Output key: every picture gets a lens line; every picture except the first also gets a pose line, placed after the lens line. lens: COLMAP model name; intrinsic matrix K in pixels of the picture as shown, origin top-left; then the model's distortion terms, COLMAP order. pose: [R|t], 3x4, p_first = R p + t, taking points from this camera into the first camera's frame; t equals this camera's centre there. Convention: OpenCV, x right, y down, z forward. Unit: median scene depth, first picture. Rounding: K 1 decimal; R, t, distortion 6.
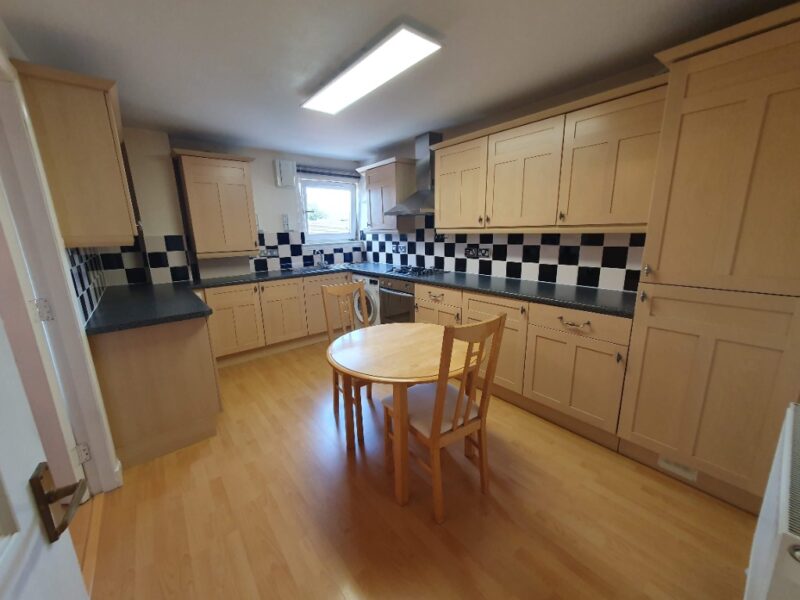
lens RADIAL K [[316.3, 0, 399.3], [0, 316.3, 298.2], [0, 0, 1]] dist [0.001383, 0.001077]
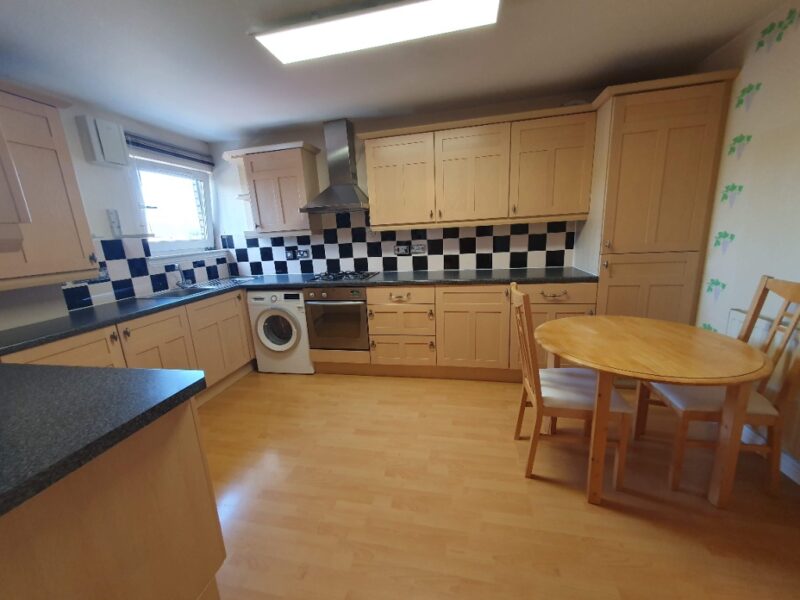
lens RADIAL K [[316.3, 0, 401.9], [0, 316.3, 296.4], [0, 0, 1]] dist [0.001383, 0.001077]
pose [[0.779867, -0.148898, 0.607978, -0.362002], [0.169415, 0.985253, 0.023983, -0.024473], [-0.602583, 0.084297, 0.793592, 0.217830]]
